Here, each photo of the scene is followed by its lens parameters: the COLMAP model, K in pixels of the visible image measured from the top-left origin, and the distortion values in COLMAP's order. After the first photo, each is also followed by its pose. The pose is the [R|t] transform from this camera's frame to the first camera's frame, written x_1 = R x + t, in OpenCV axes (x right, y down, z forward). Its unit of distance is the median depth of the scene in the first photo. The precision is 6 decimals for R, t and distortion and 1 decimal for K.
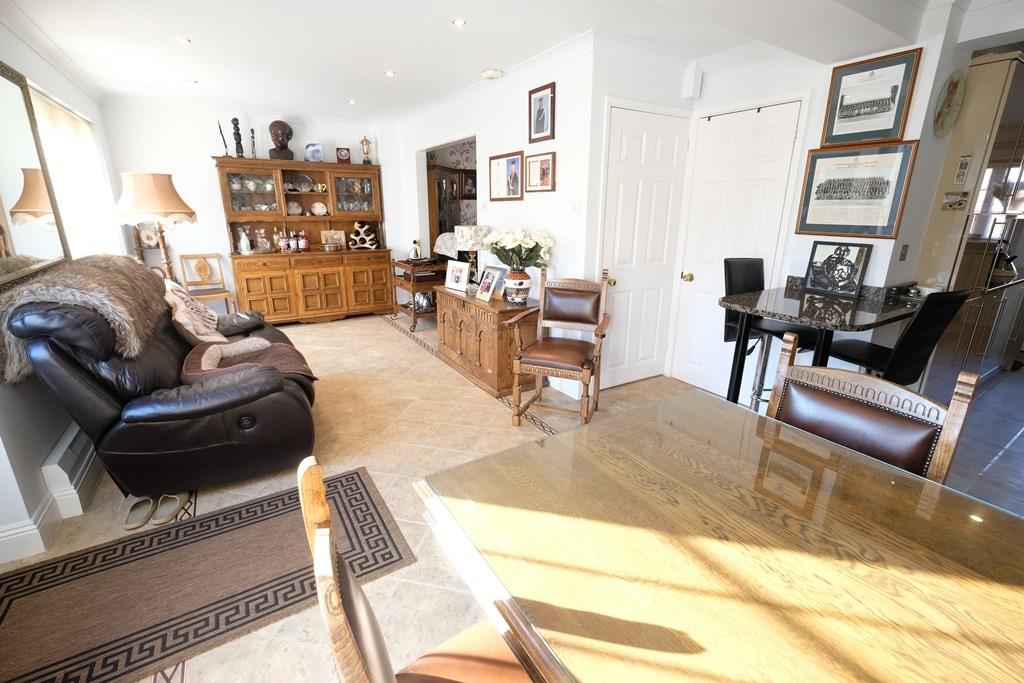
lens RADIAL K [[444.3, 0, 513.6], [0, 444.3, 334.9], [0, 0, 1]] dist [-0.005087, 0.000611]
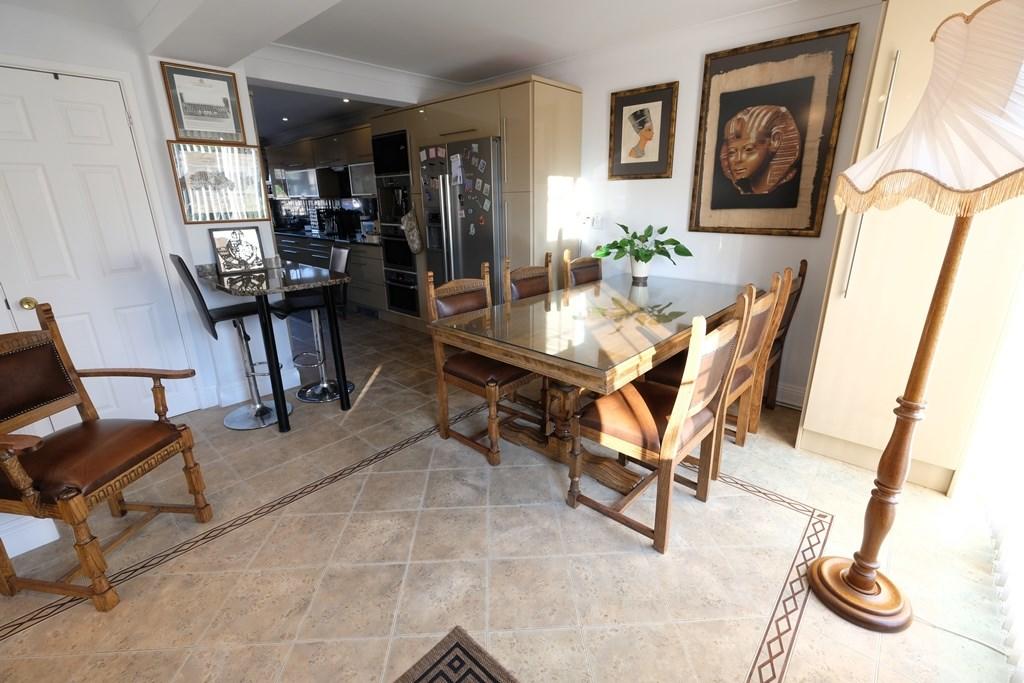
lens RADIAL K [[444.3, 0, 513.6], [0, 444.3, 334.9], [0, 0, 1]] dist [-0.005087, 0.000611]
pose [[-0.262166, -0.290016, 0.920413, -0.322745], [0.277604, 0.890793, 0.359755, -0.092133], [-0.924232, 0.349825, -0.153026, 0.319636]]
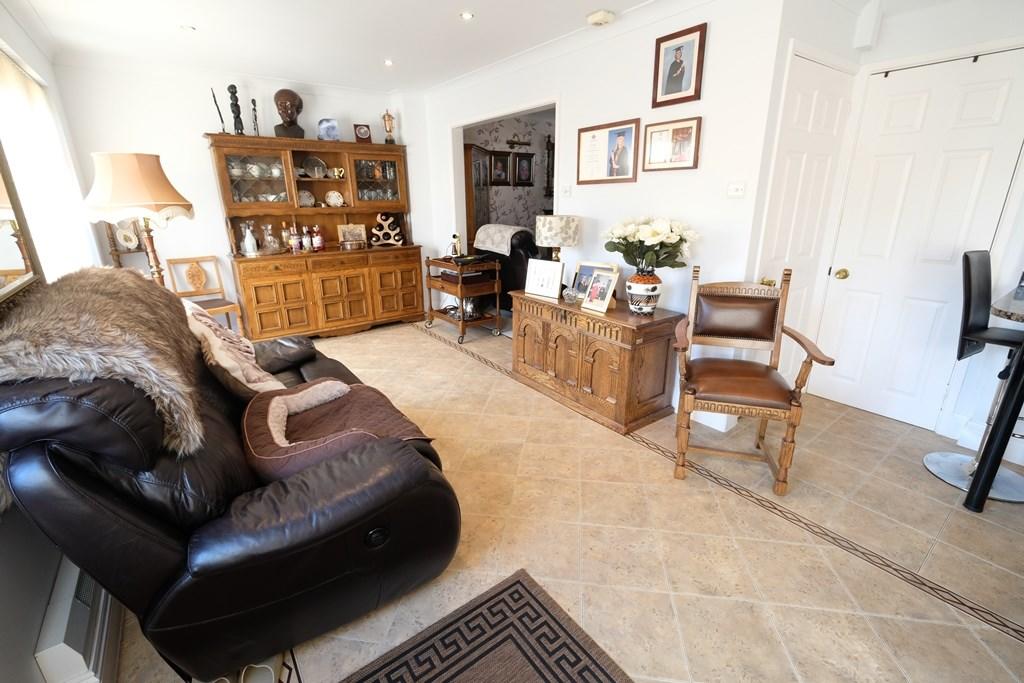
lens RADIAL K [[444.3, 0, 513.6], [0, 444.3, 334.9], [0, 0, 1]] dist [-0.005087, 0.000611]
pose [[0.996959, -0.037066, 0.068542, -0.198172], [0.035498, 0.999083, 0.023954, -0.043128], [-0.069367, -0.021448, 0.997361, 0.165207]]
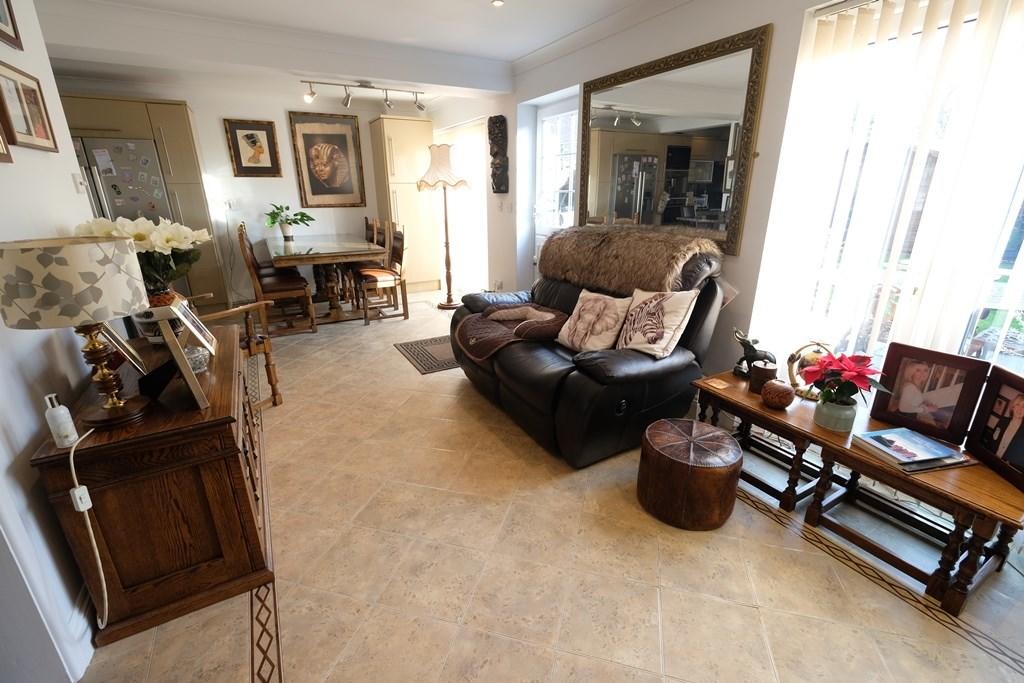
lens RADIAL K [[444.3, 0, 513.6], [0, 444.3, 334.9], [0, 0, 1]] dist [-0.005087, 0.000611]
pose [[-0.998840, -0.017565, 0.044843, -0.352276], [0.010900, 0.824507, 0.565746, -0.302983], [-0.046911, 0.565579, -0.823359, 1.063522]]
